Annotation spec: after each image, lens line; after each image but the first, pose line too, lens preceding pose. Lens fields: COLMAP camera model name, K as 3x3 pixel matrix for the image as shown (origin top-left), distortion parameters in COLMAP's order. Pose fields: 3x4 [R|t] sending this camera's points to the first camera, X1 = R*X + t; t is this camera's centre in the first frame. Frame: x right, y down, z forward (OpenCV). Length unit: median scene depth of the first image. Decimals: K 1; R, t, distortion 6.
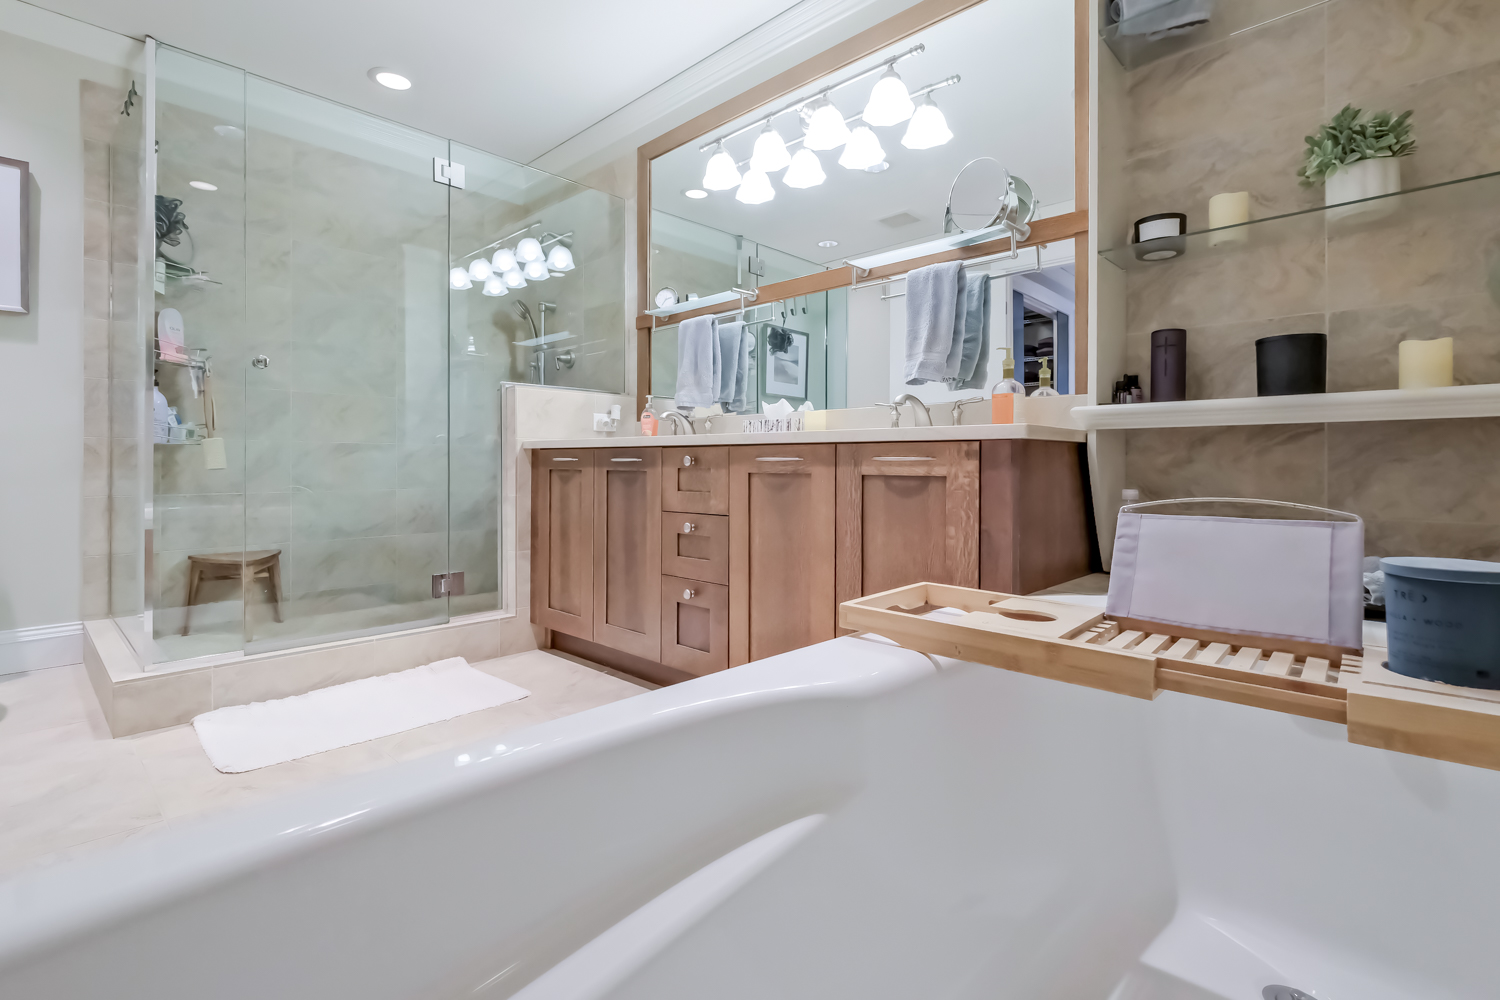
lens RADIAL K [[691.3, 0, 765.3], [0, 691.3, 471.0], [0, 0, 1]] dist [0.002580, -0.000696]
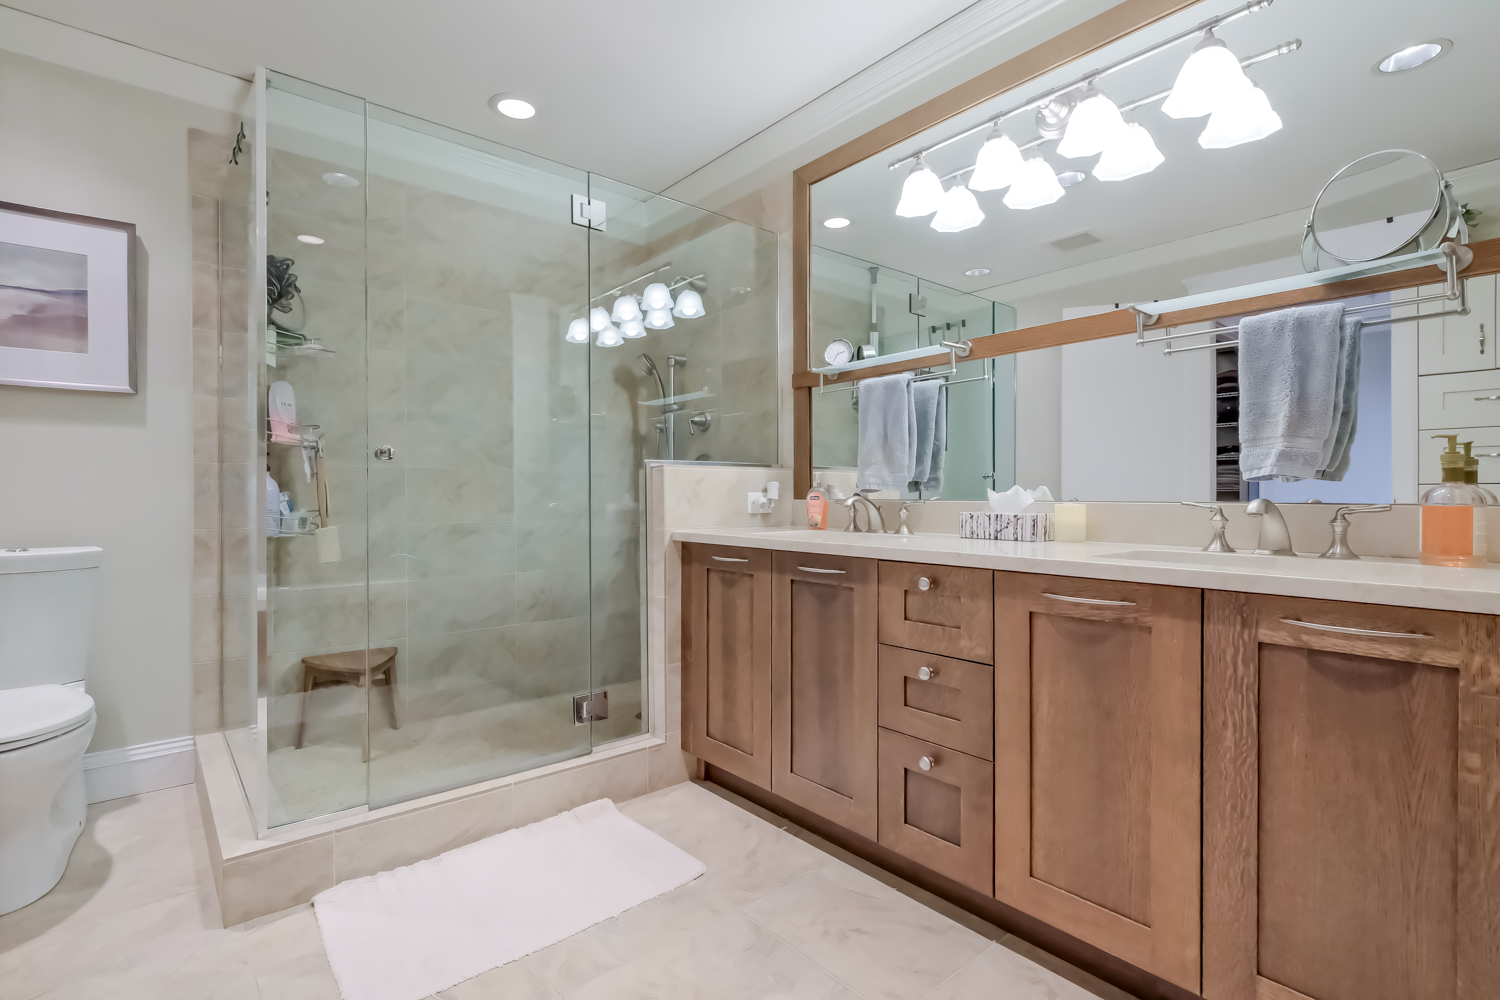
lens RADIAL K [[691.3, 0, 746.5], [0, 691.3, 498.4], [0, 0, 1]] dist [0.002580, -0.000696]
pose [[0.993748, -0.004127, -0.111573, -0.175996], [0.004395, 0.999988, 0.002159, -0.087761], [0.111563, -0.002636, 0.993754, 0.192747]]
